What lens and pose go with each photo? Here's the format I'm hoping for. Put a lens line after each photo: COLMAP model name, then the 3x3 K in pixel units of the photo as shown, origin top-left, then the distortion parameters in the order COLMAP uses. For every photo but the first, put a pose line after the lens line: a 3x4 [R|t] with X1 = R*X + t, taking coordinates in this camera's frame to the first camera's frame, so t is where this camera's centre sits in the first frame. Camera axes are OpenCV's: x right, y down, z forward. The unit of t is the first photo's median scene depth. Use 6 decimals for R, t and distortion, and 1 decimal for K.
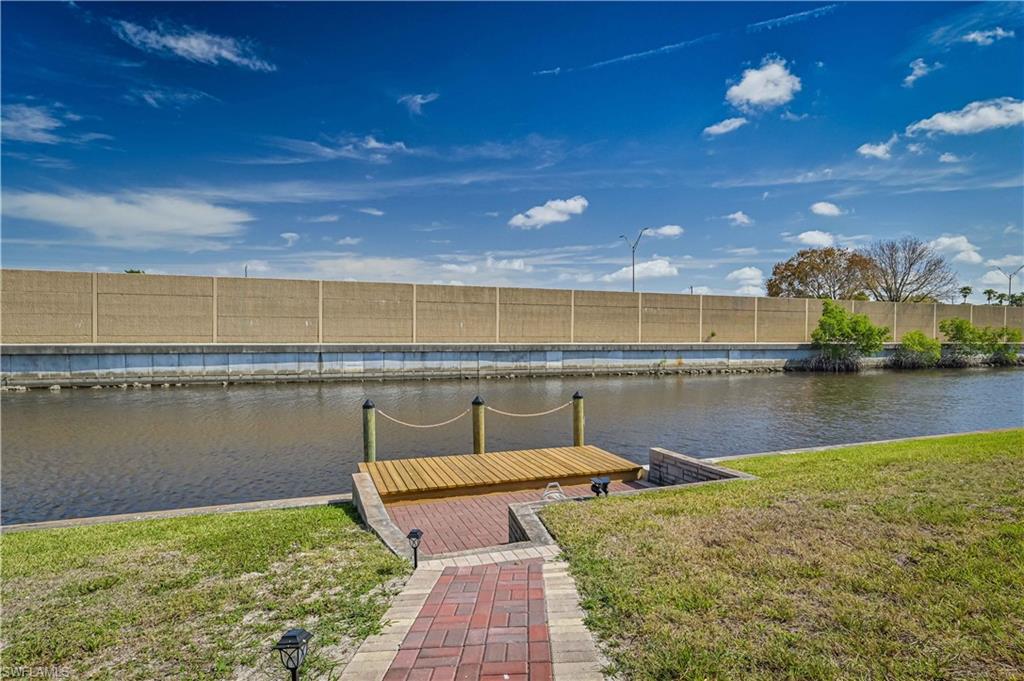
lens RADIAL K [[523.9, 0, 512.7], [0, 523.9, 340.4], [0, 0, 1]] dist [0.001447, -0.002153]
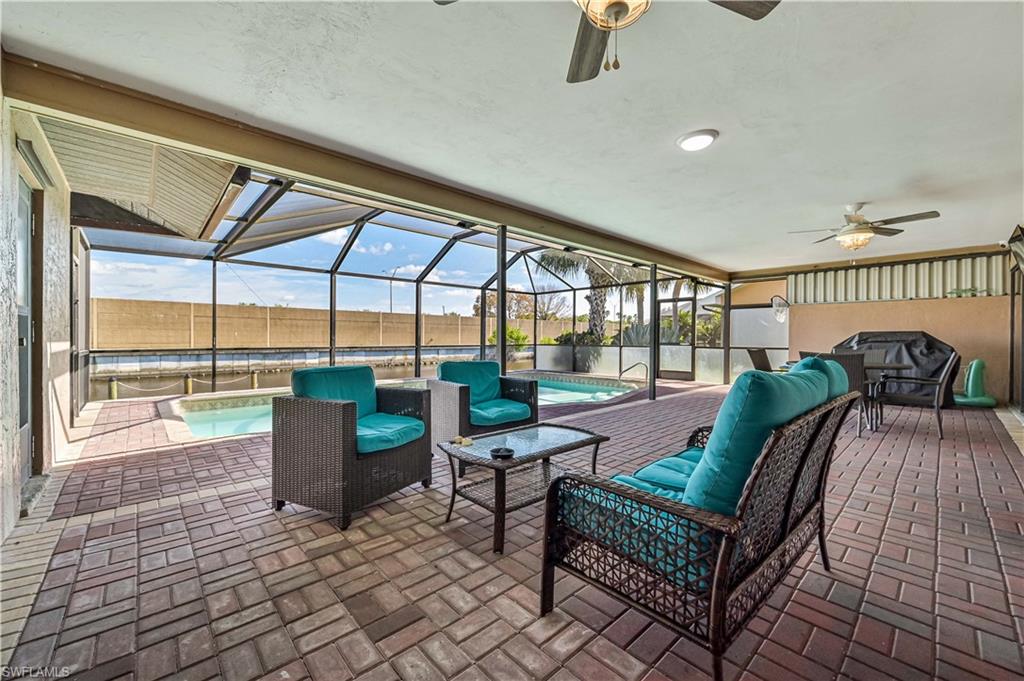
lens RADIAL K [[402.2, 0, 515.8], [0, 402.2, 339.4], [0, 0, 1]] dist [-0.004999, 0.000642]
pose [[0.900799, -0.004997, 0.434208, 0.105420], [0.008763, 0.999939, -0.006671, -0.002387], [-0.434149, 0.009814, 0.900788, -0.252012]]
